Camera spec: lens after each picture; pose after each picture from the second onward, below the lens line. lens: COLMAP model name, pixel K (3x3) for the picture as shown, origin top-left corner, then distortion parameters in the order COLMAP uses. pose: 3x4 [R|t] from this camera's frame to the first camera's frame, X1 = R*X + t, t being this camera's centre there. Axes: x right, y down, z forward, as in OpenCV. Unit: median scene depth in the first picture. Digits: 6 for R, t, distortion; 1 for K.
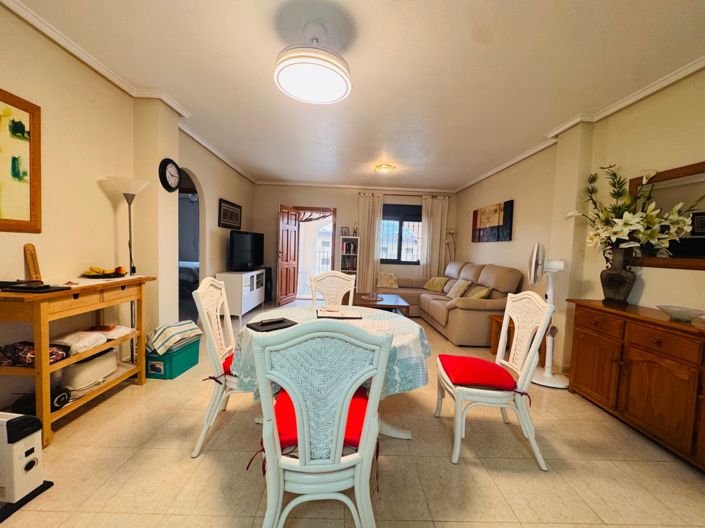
lens RADIAL K [[279.7, 0, 353.0], [0, 279.7, 264.9], [0, 0, 1]] dist [0.002771, 0.000150]
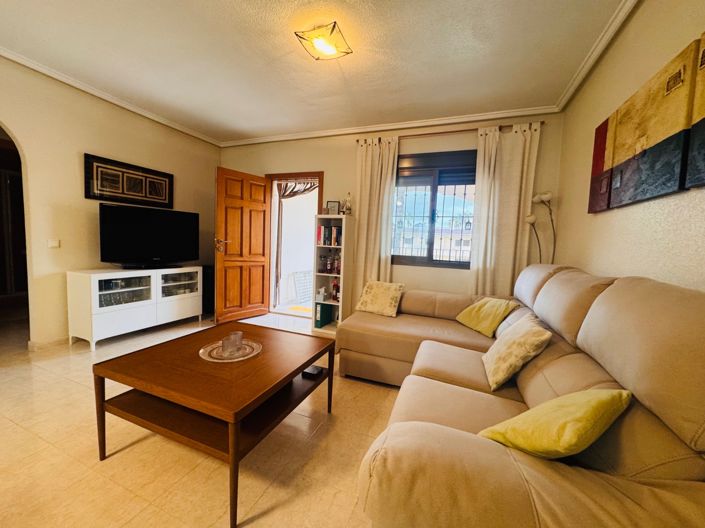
lens RADIAL K [[279.7, 0, 351.9], [0, 279.7, 263.7], [0, 0, 1]] dist [0.002771, 0.000150]
pose [[0.920631, 0.030790, -0.389218, 0.256997], [-0.029674, 0.999520, 0.008880, -0.007688], [0.389305, 0.003374, 0.921103, 0.484161]]
